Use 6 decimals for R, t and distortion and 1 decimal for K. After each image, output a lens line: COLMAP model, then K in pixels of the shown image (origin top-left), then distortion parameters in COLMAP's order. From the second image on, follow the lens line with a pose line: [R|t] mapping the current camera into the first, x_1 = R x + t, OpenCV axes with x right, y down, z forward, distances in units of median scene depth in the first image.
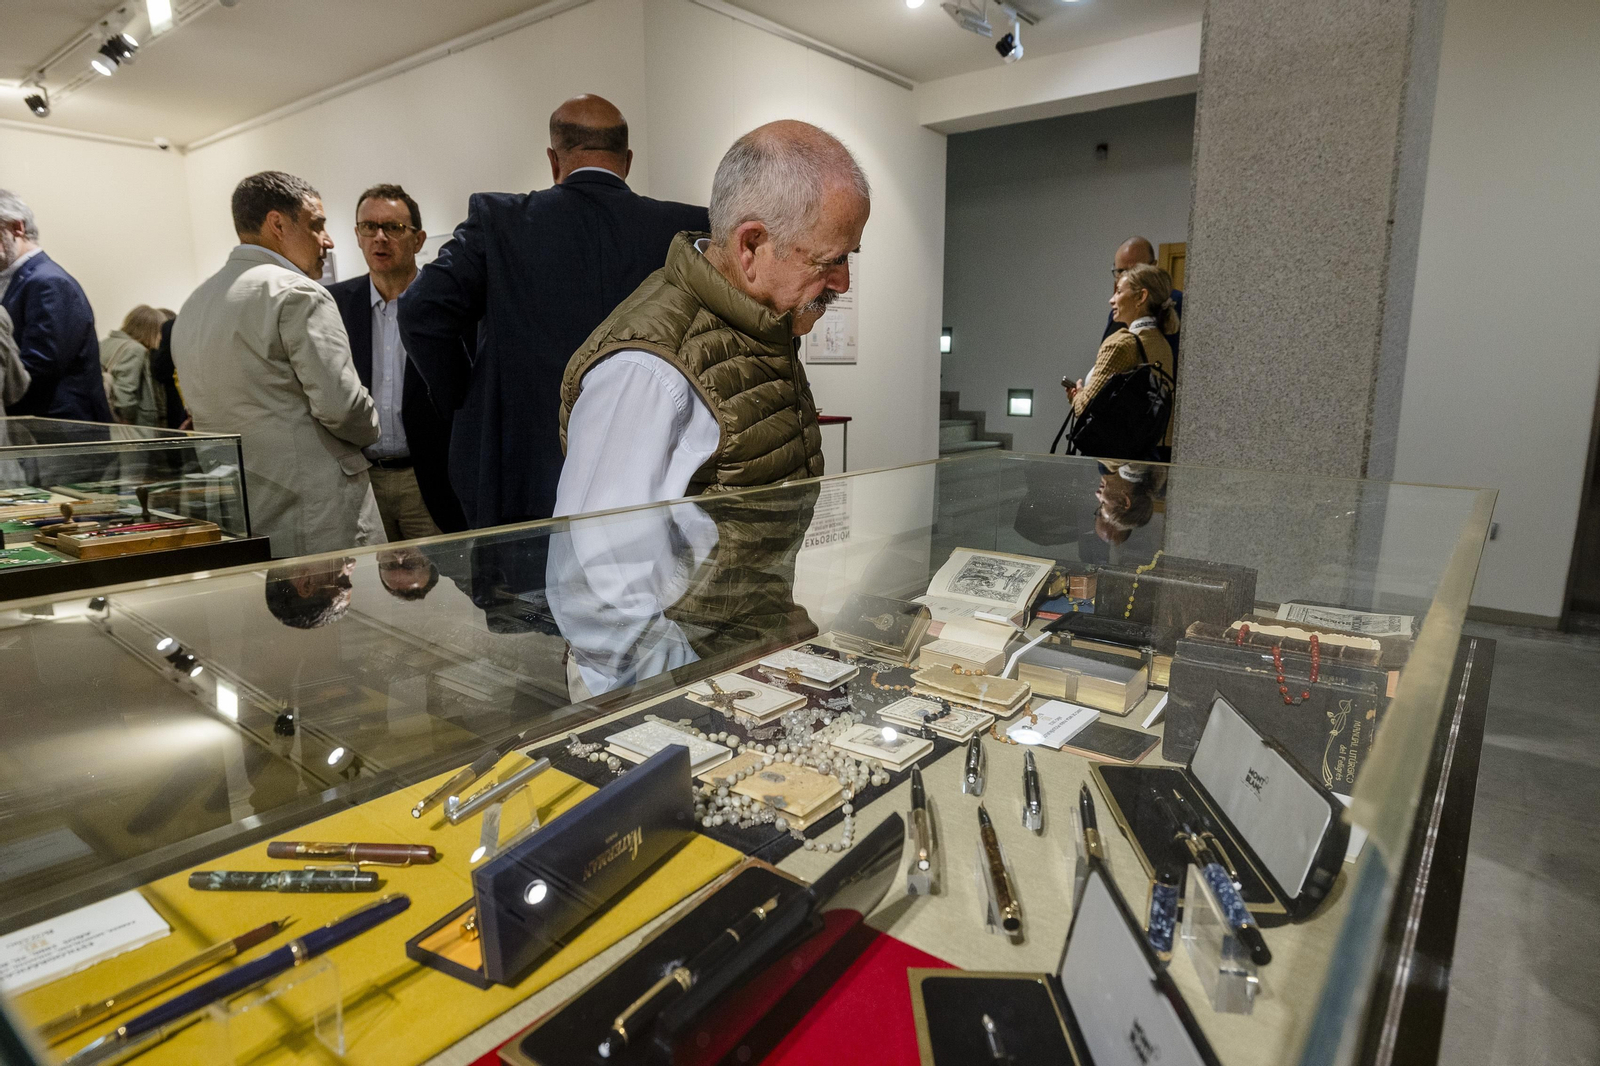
lens RADIAL K [[908.7, 0, 800.0], [0, 908.7, 533.0], [0, 0, 1]] dist [0.025095, 0.000459]
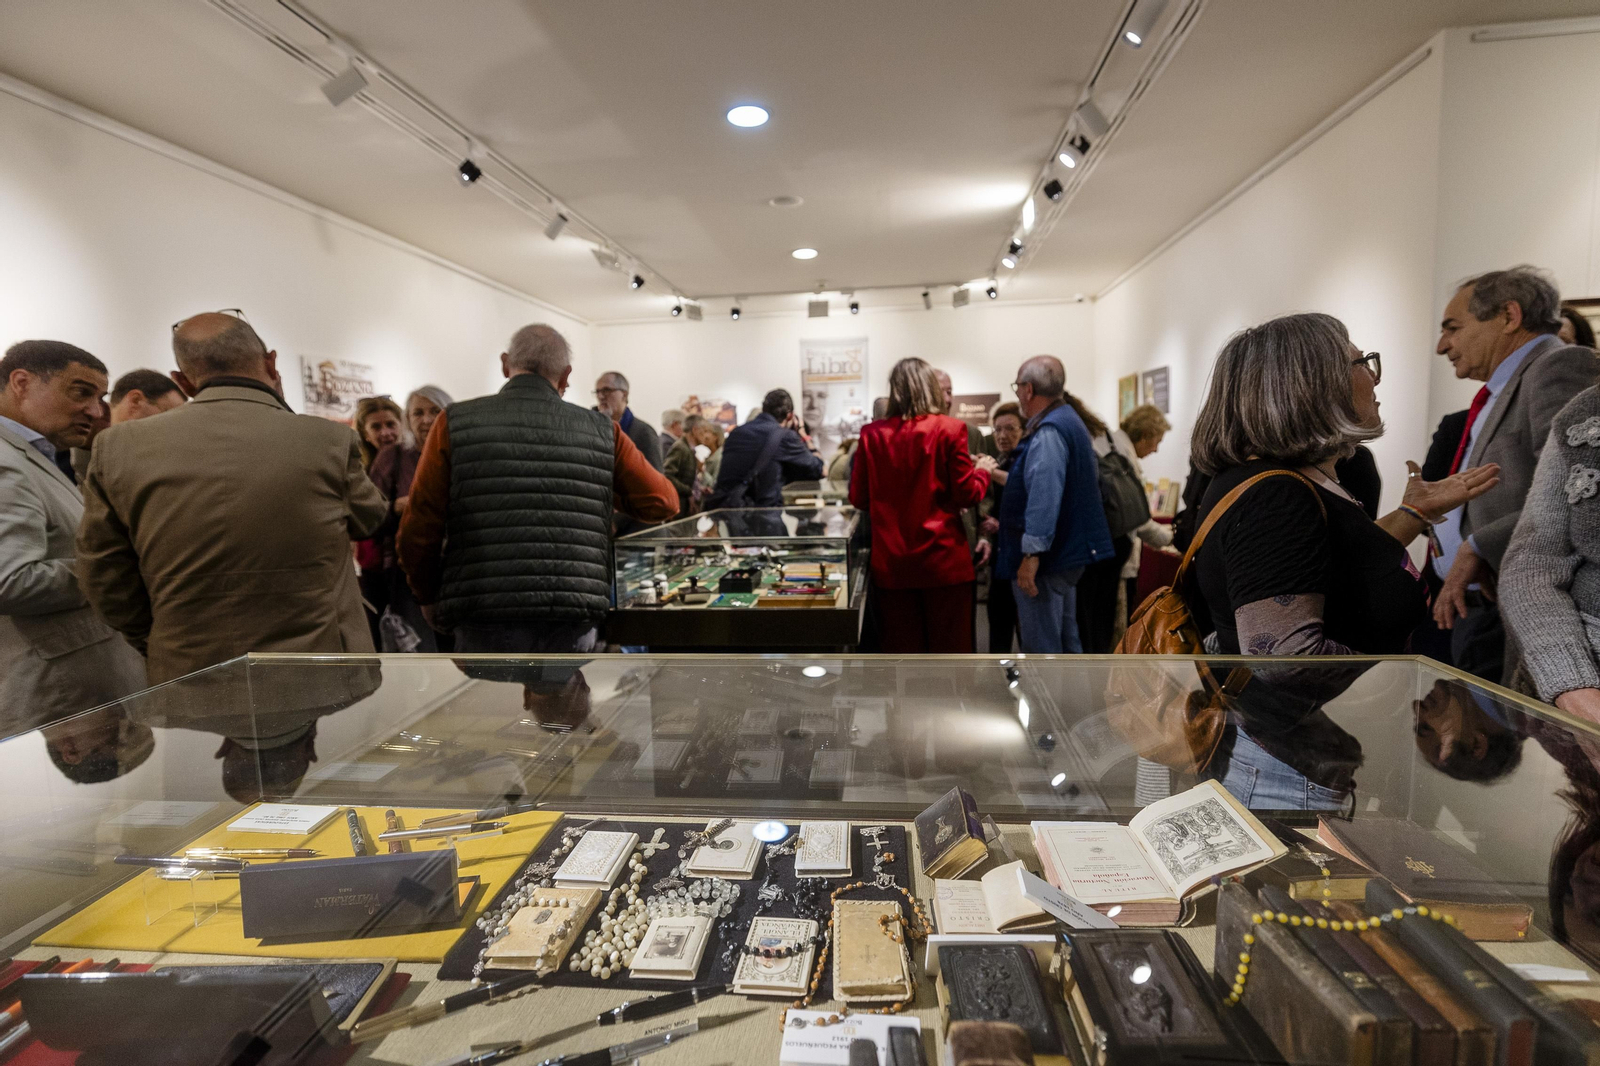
lens RADIAL K [[777.0, 0, 800.0], [0, 777.0, 533.0], [0, 0, 1]] dist [0.000224, 0.000858]
pose [[0.552266, 0.074994, -0.830288, 0.123176], [-0.133130, 0.991098, 0.000968, -0.034554], [0.822970, 0.110001, 0.557334, 0.086198]]
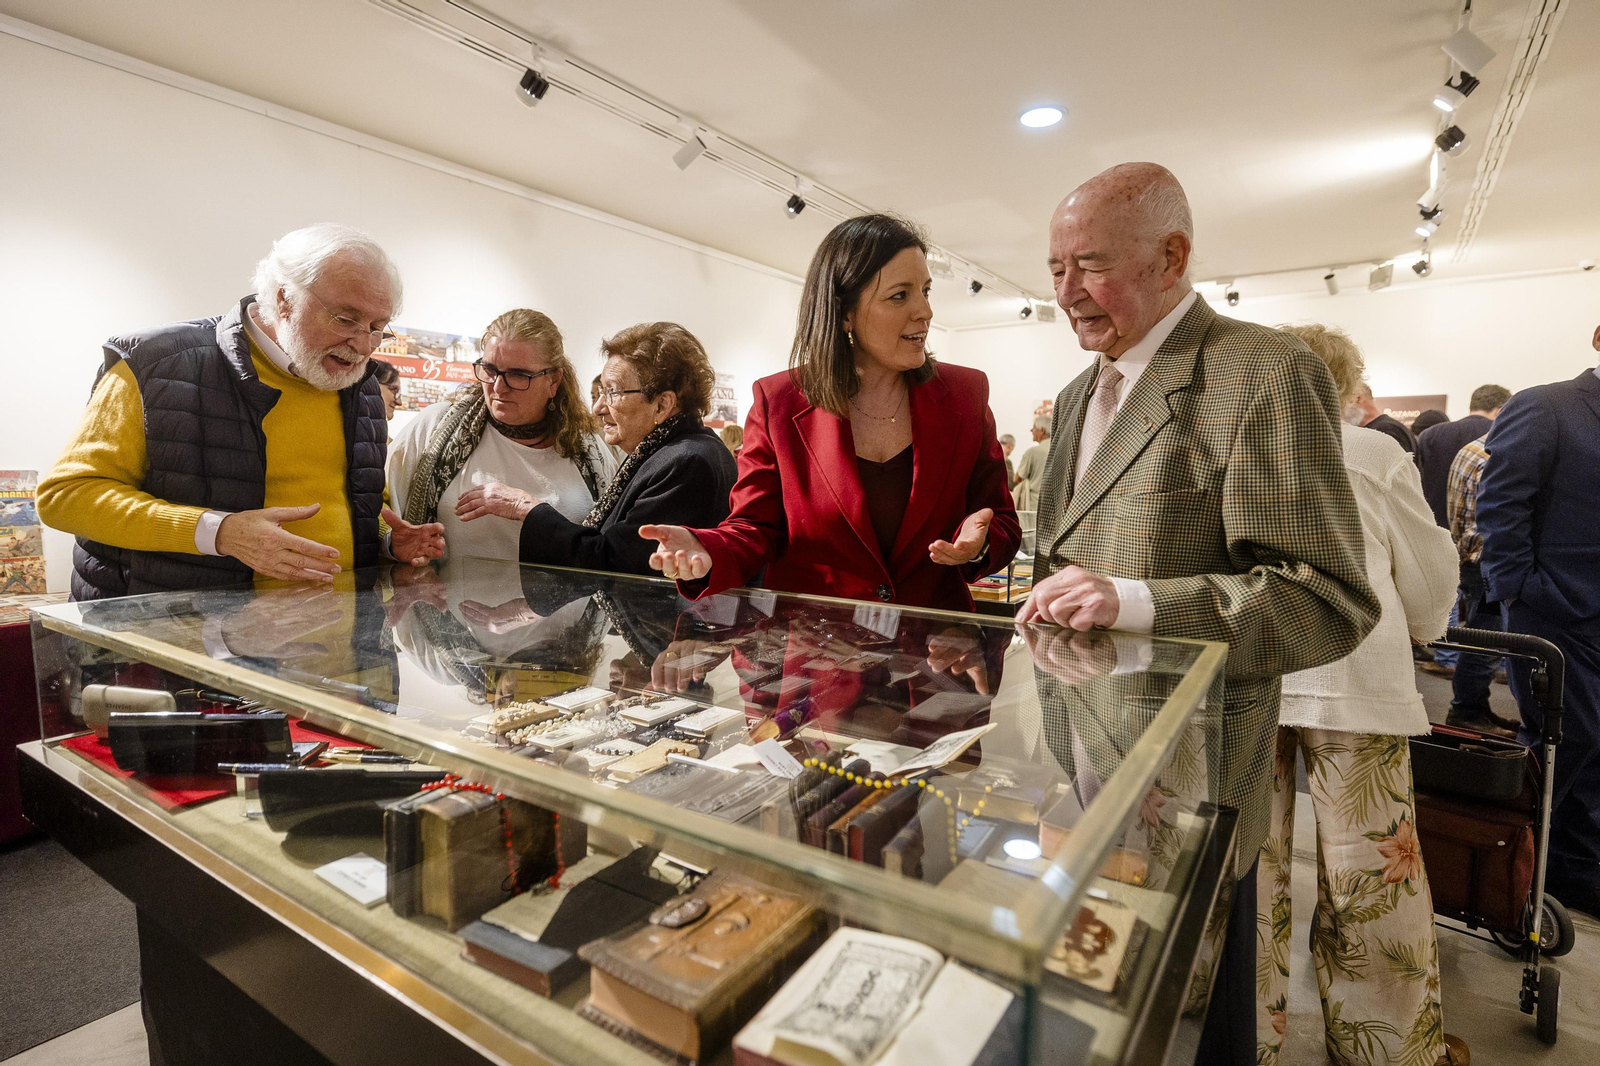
lens RADIAL K [[811.2, 0, 800.0], [0, 811.2, 533.0], [0, 0, 1]] dist [0.003419, 0.001064]
pose [[0.091773, 0.088111, -0.991874, 0.258390], [-0.196841, 0.978028, 0.068669, -0.046326], [0.976131, 0.188940, 0.107101, 0.211247]]
